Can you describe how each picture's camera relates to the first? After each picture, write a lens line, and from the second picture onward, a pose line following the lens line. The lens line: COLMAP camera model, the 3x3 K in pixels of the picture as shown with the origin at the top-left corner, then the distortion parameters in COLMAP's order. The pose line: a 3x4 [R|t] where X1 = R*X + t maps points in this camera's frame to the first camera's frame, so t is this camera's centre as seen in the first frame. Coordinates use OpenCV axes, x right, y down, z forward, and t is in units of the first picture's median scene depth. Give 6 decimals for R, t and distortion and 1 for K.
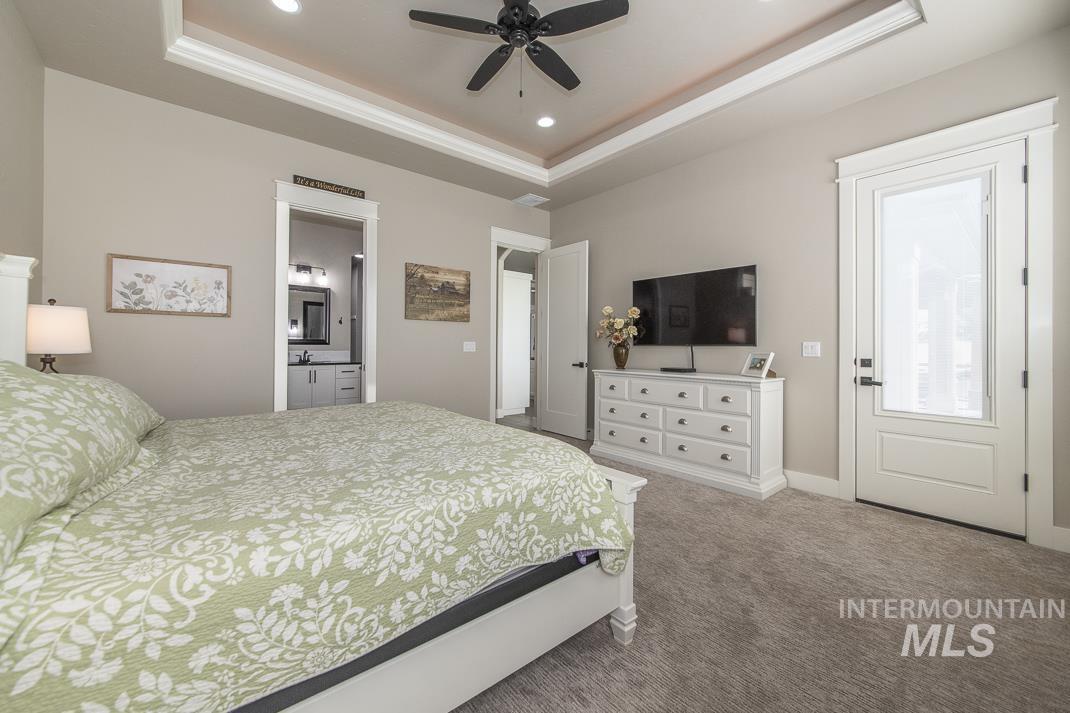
lens RADIAL K [[411.7, 0, 533.9], [0, 411.7, 351.4], [0, 0, 1]] dist [0.000651, -0.000006]
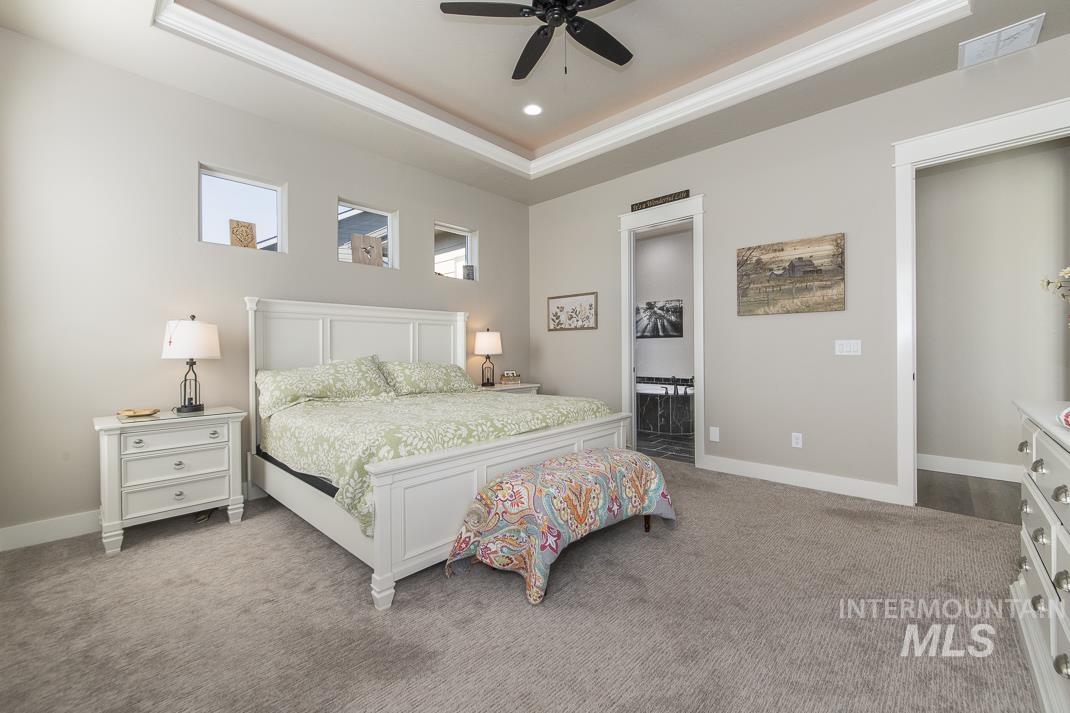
lens RADIAL K [[438.5, 0, 533.6], [0, 438.5, 353.7], [0, 0, 1]] dist [-0.003490, -0.000309]
pose [[0.116938, 0.002588, -0.993136, 0.528670], [-0.000912, 0.999996, 0.002498, -0.003160], [0.993139, 0.000613, 0.116940, 0.476832]]
